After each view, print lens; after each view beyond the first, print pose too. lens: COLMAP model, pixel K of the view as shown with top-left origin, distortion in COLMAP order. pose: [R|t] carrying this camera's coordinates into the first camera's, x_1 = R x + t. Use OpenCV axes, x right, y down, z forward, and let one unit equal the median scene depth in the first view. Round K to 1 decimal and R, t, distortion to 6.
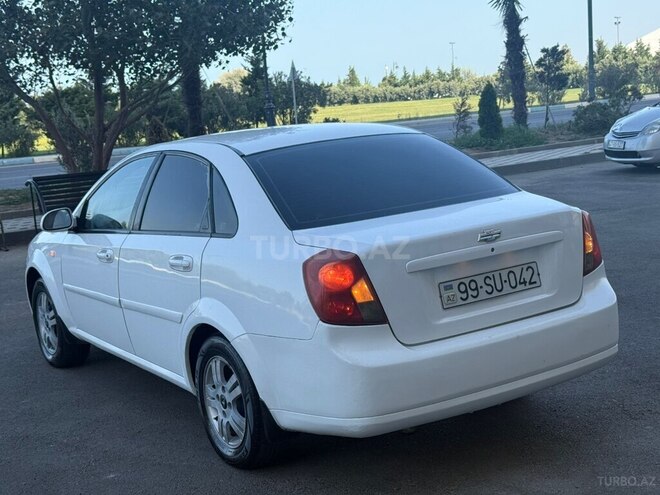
lens RADIAL K [[980.9, 0, 330.0], [0, 980.9, 247.5], [0, 0, 1]] dist [0.111850, -0.027007]
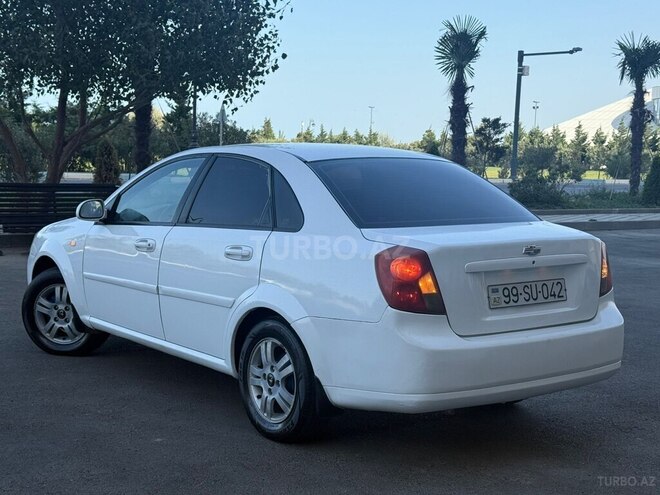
lens RADIAL K [[1023.7, 0, 330.0], [0, 1023.7, 247.5], [0, 0, 1]] dist [0.092413, 0.005014]
pose [[0.989353, 0.104229, 0.101569, -0.186006], [-0.097937, 0.993062, -0.065091, 0.082884], [-0.107649, 0.054451, 0.992697, -0.160184]]
